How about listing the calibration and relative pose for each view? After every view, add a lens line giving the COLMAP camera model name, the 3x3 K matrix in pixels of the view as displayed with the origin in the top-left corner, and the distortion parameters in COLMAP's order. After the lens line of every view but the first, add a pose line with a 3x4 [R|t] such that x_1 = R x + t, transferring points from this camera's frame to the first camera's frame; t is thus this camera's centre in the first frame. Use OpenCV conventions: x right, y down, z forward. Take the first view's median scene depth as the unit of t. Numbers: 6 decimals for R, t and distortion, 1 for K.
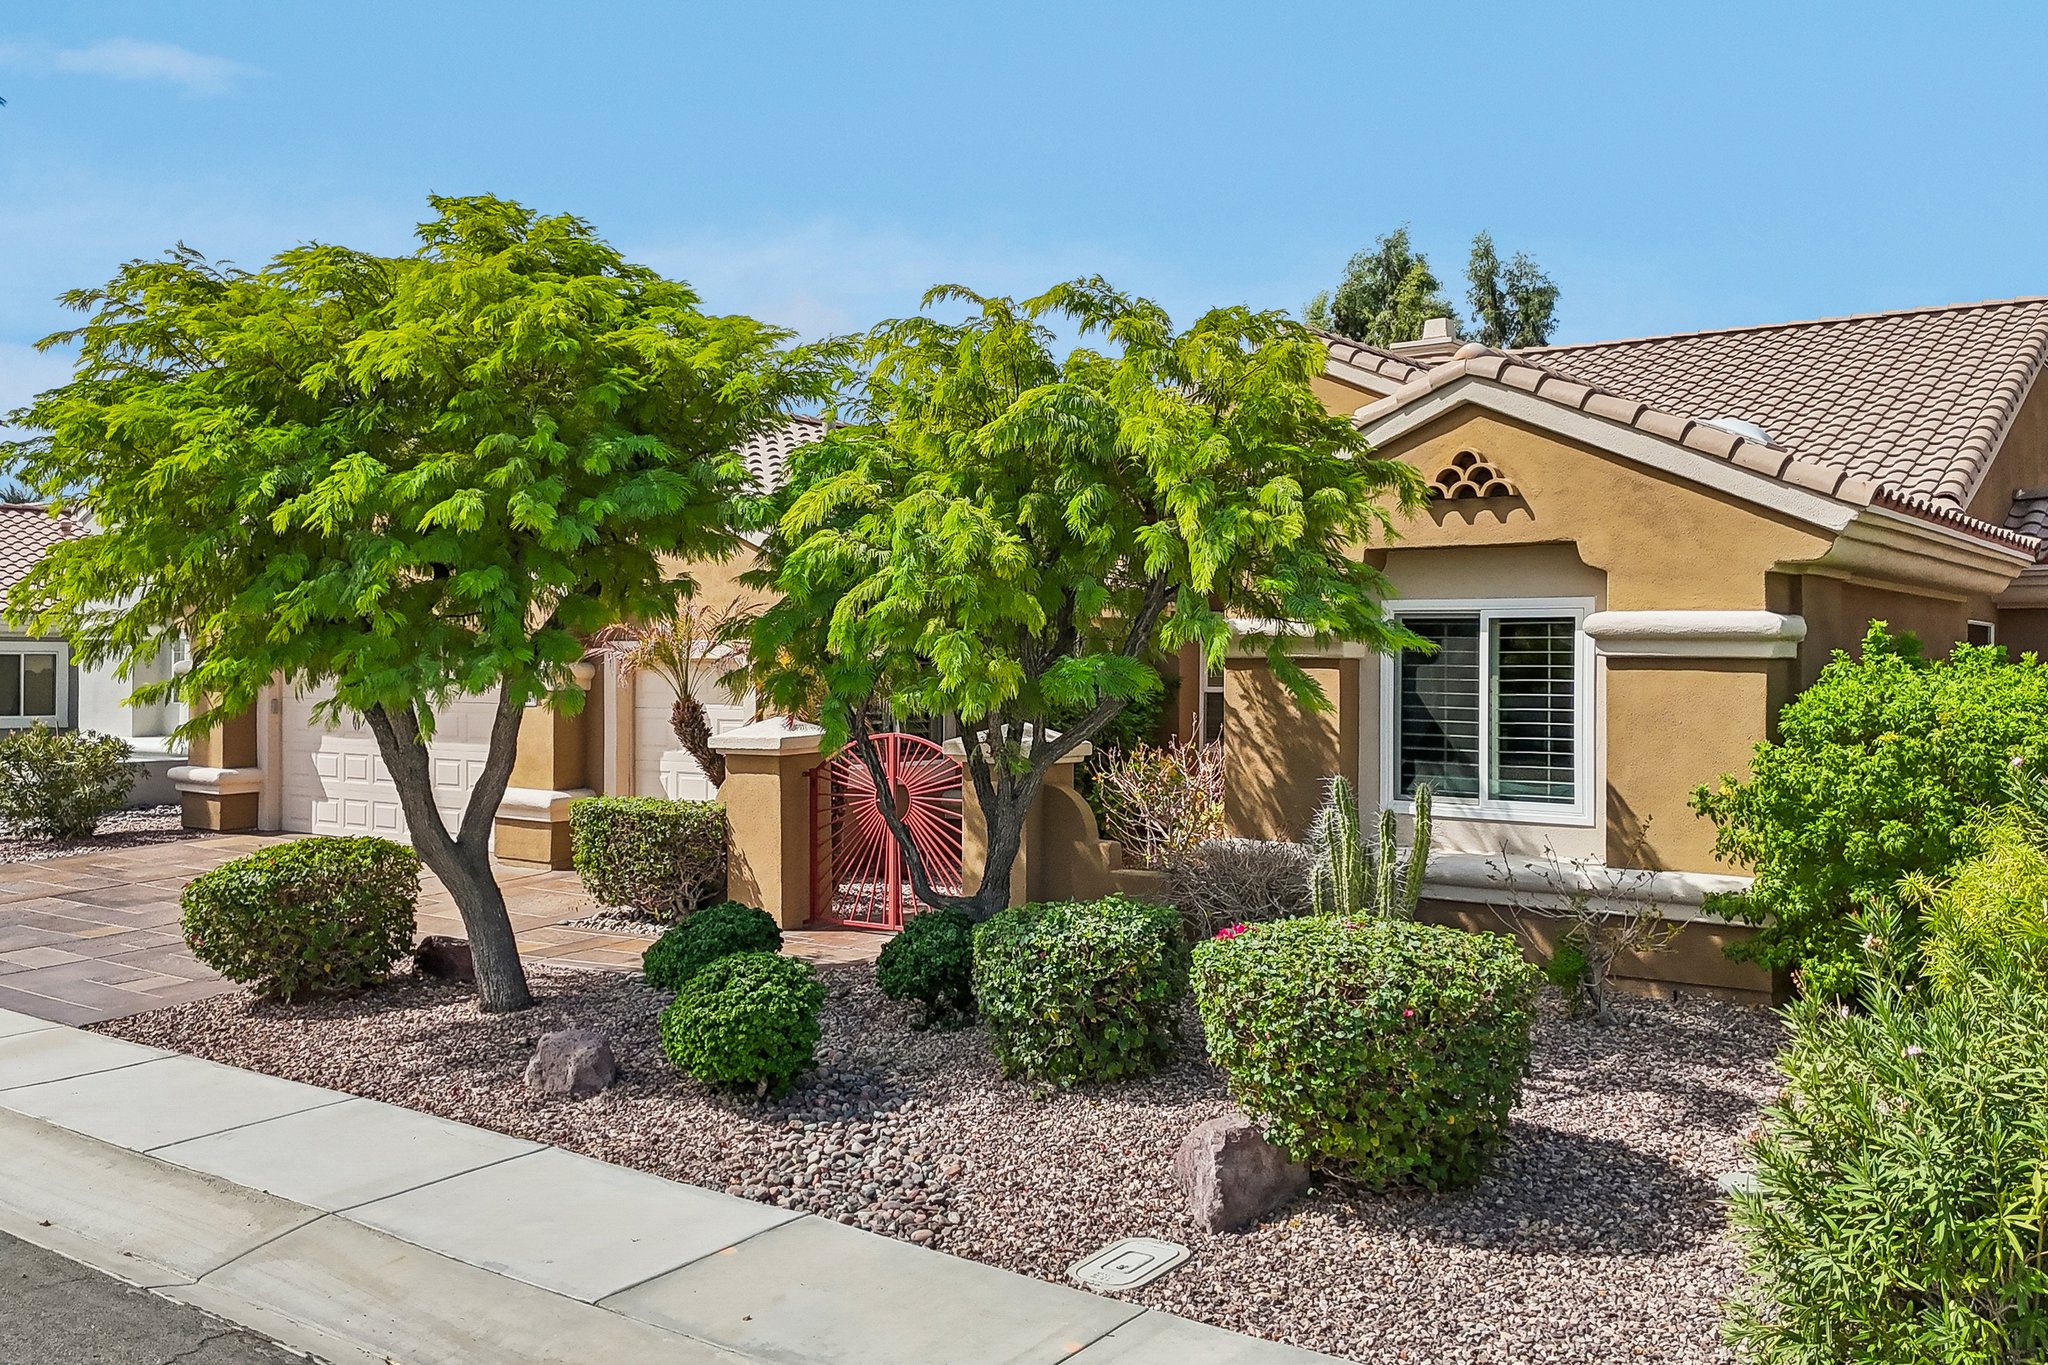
lens RADIAL K [[1769.8, 0, 1026.7], [0, 1769.8, 684.1], [0, 0, 1]] dist [0.086279, -0.135834]
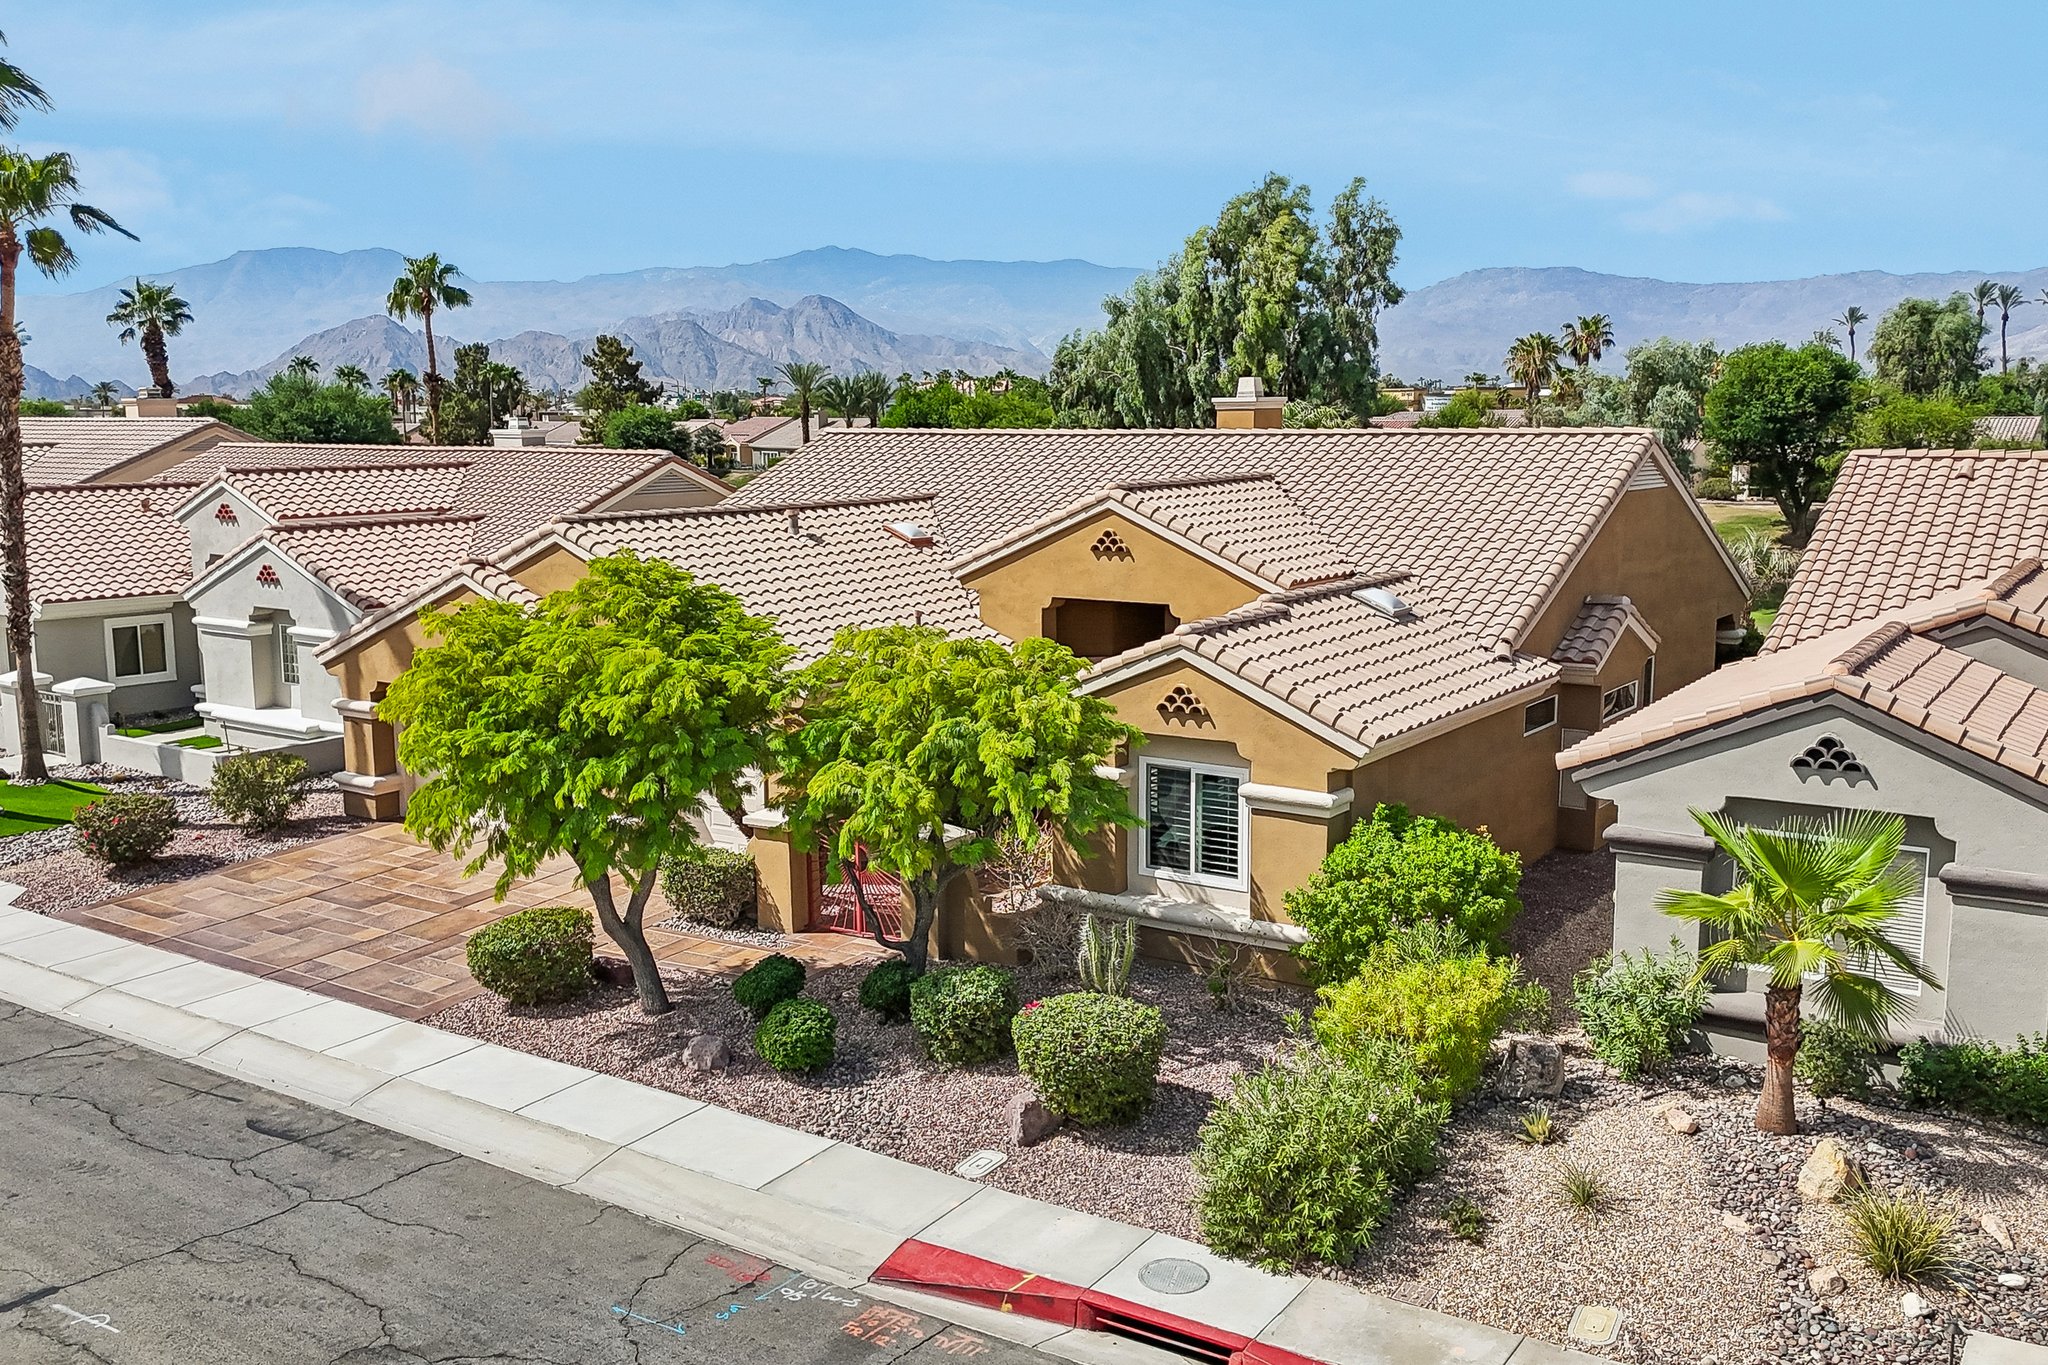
lens RADIAL K [[1769.8, 0, 1026.7], [0, 1769.8, 684.1], [0, 0, 1]] dist [0.086279, -0.135834]
pose [[0.998872, -0.015528, 0.044874, 0.017293], [0.009409, 0.991007, 0.133477, -0.482500], [-0.046543, -0.132904, 0.990035, -0.974382]]
